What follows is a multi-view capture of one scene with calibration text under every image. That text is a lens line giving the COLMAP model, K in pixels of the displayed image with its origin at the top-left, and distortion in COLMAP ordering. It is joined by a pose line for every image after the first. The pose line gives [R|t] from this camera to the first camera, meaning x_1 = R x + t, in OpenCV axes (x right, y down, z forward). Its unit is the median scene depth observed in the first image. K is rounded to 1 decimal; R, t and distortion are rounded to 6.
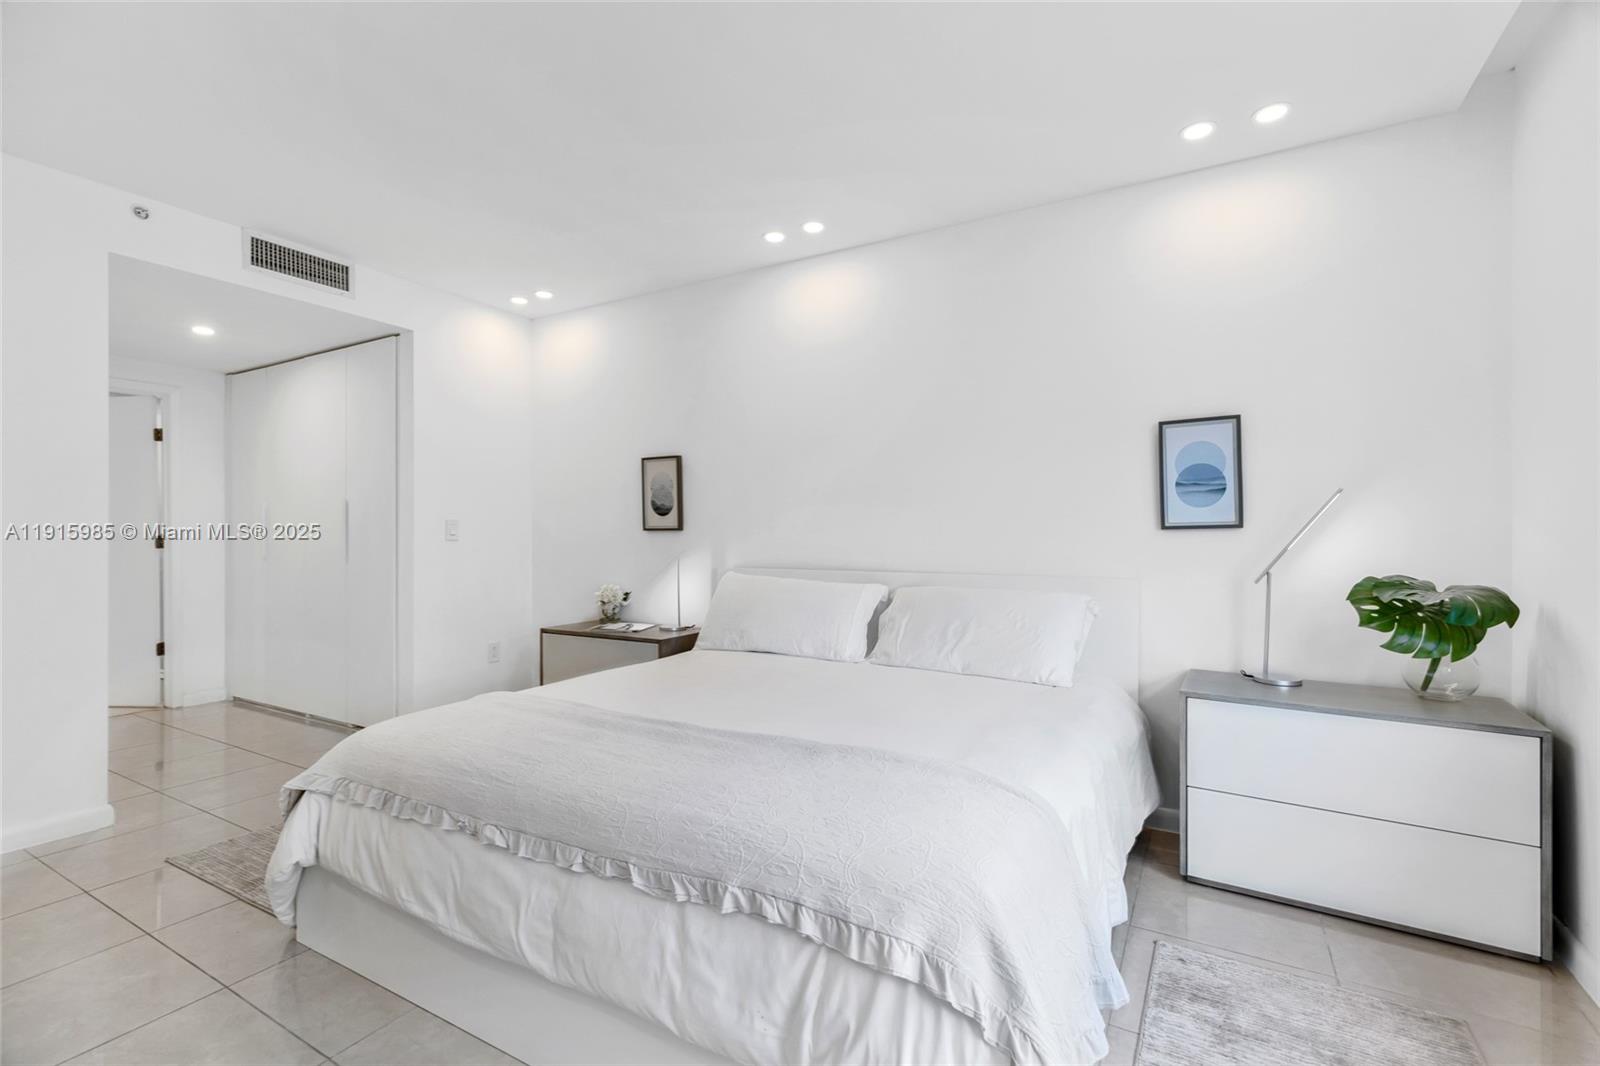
lens RADIAL K [[709.6, 0, 800.0], [0, 709.6, 533.0], [0, 0, 1]] dist [0.004194, 0.000446]
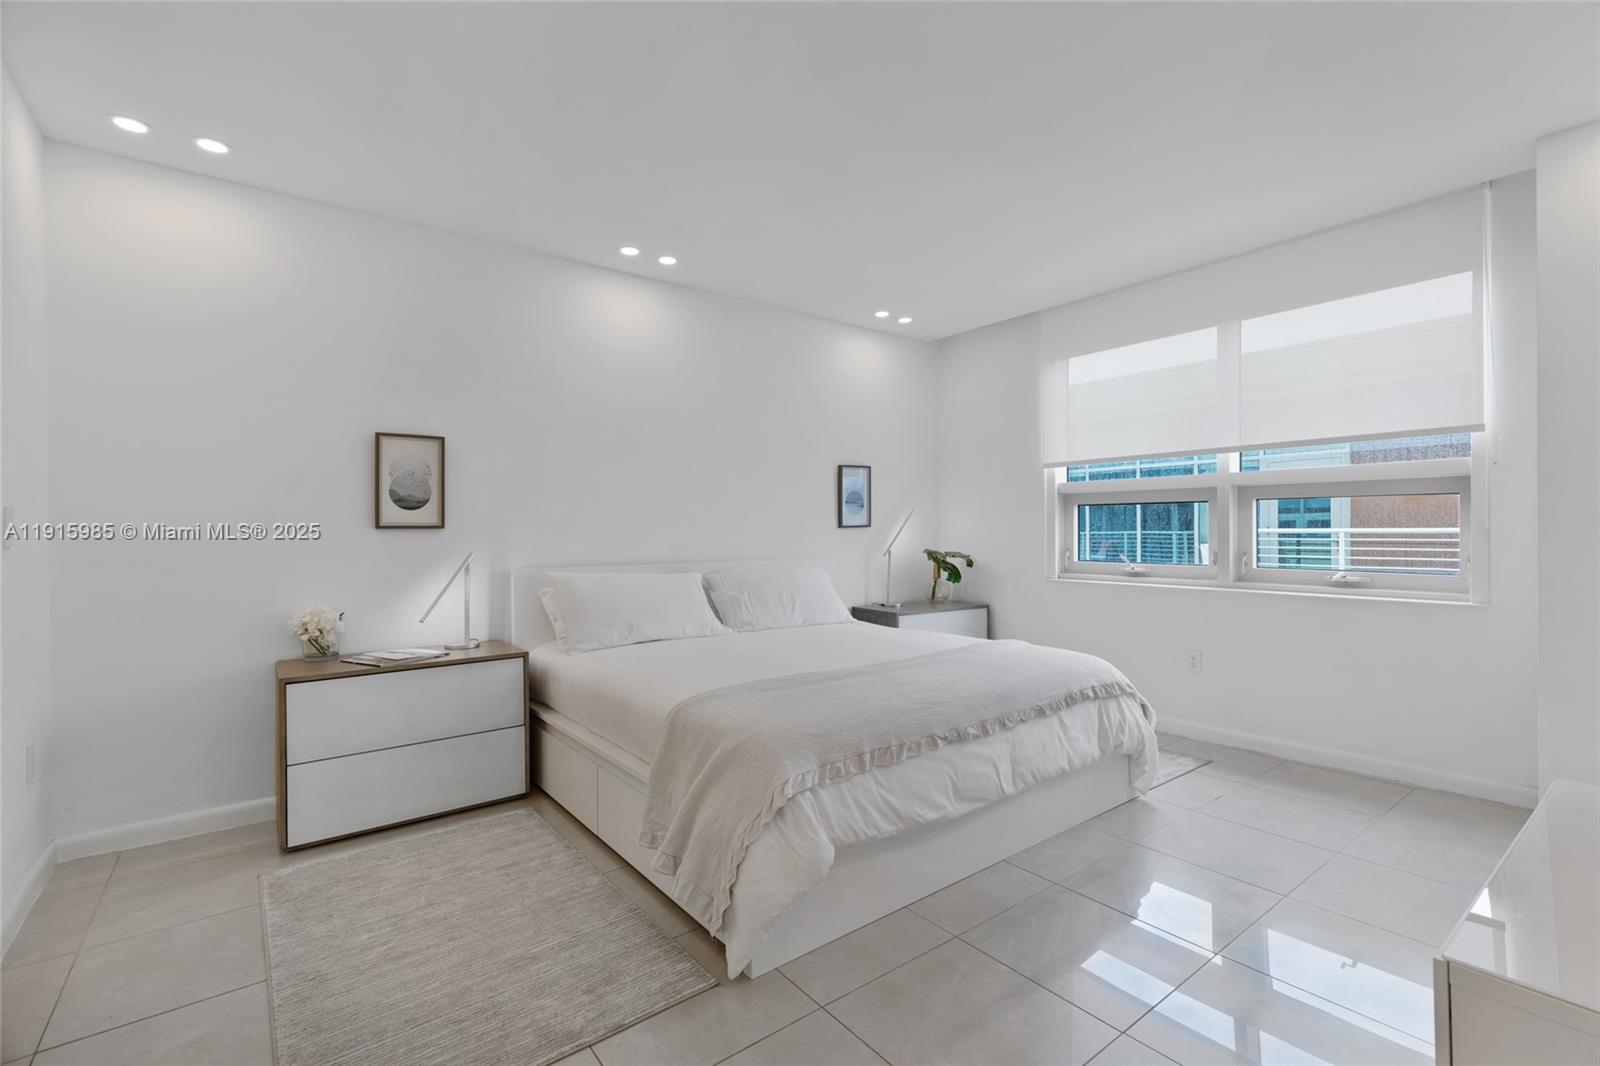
lens RADIAL K [[709.6, 0, 800.0], [0, 709.6, 533.0], [0, 0, 1]] dist [0.004194, 0.000446]
pose [[0.380671, -0.004099, 0.924702, -0.967719], [0.005093, 0.999984, 0.002336, 0.002695], [-0.924697, 0.003820, 0.380686, 0.382151]]
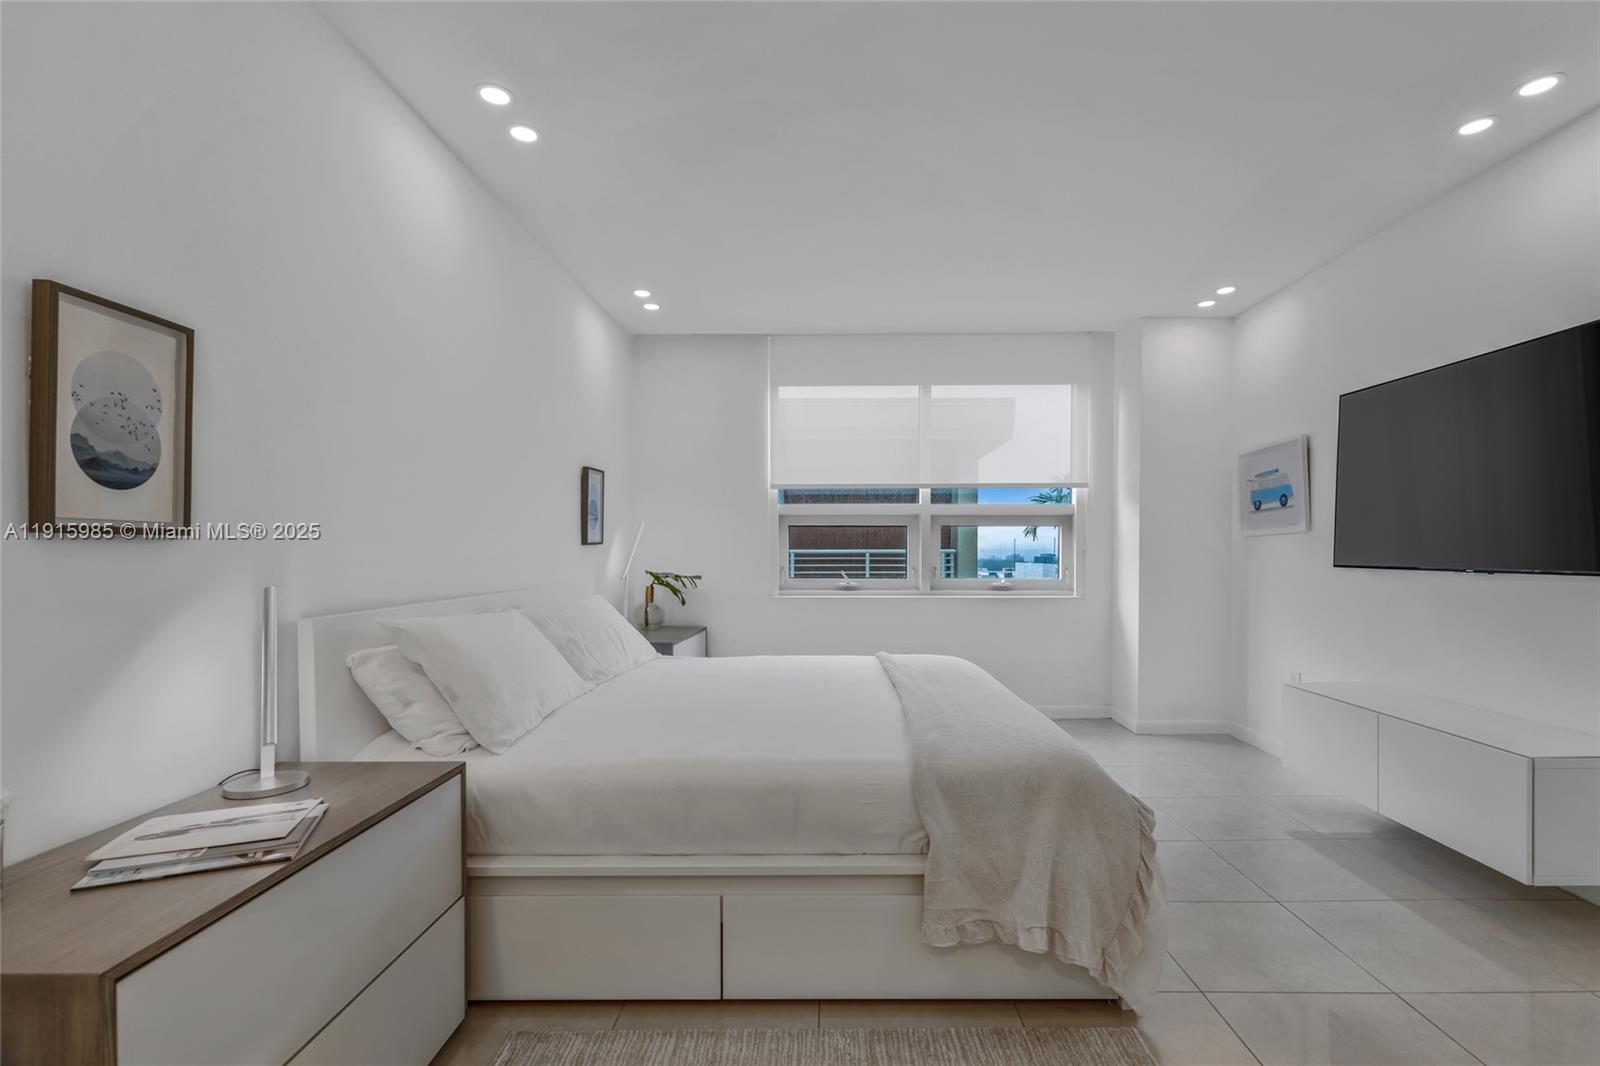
lens RADIAL K [[725.1, 0, 824.4], [0, 725.1, 562.6], [0, 0, 1]] dist [0.002988, 0.000259]
pose [[-0.490991, -0.013743, 0.871056, -0.820537], [0.001330, 0.999863, 0.016525, 0.005965], [-0.871164, 0.009272, -0.490905, 1.125279]]
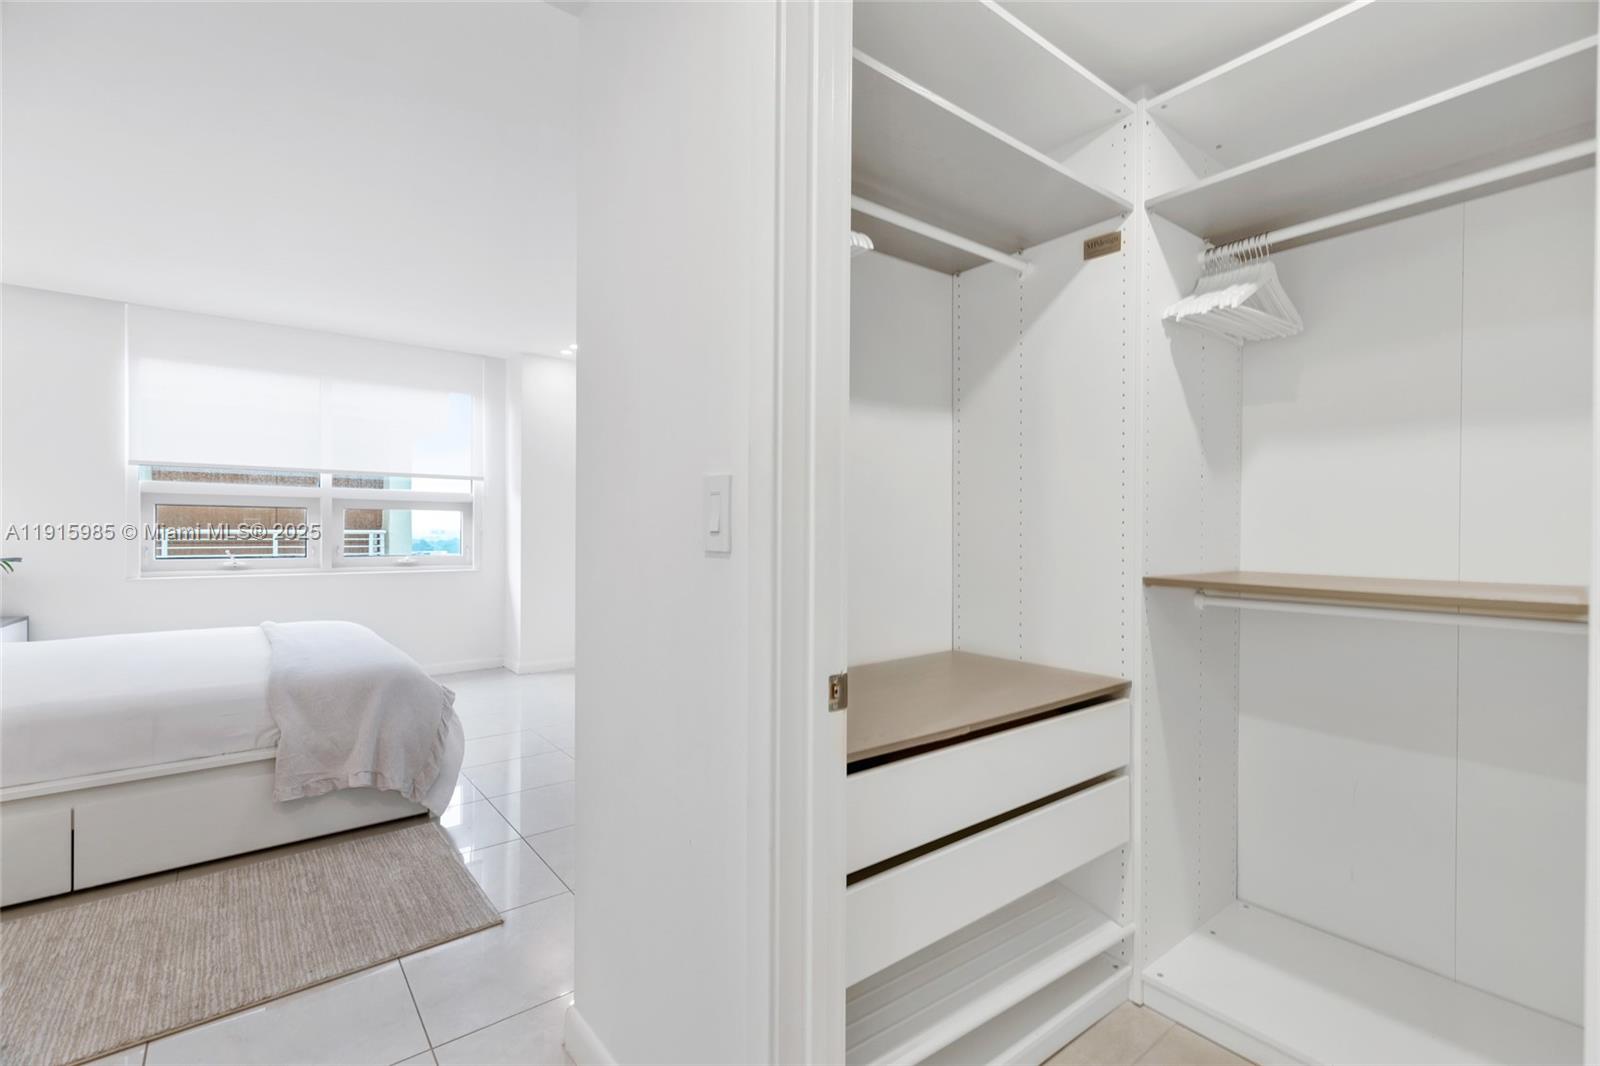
lens RADIAL K [[709.6, 0, 800.0], [0, 709.6, 533.0], [0, 0, 1]] dist [0.004194, 0.000446]
pose [[-0.930191, -0.003138, 0.367061, -1.198692], [-0.003091, 0.999995, 0.000716, 0.006057], [-0.367062, -0.000468, -0.930196, 1.303726]]
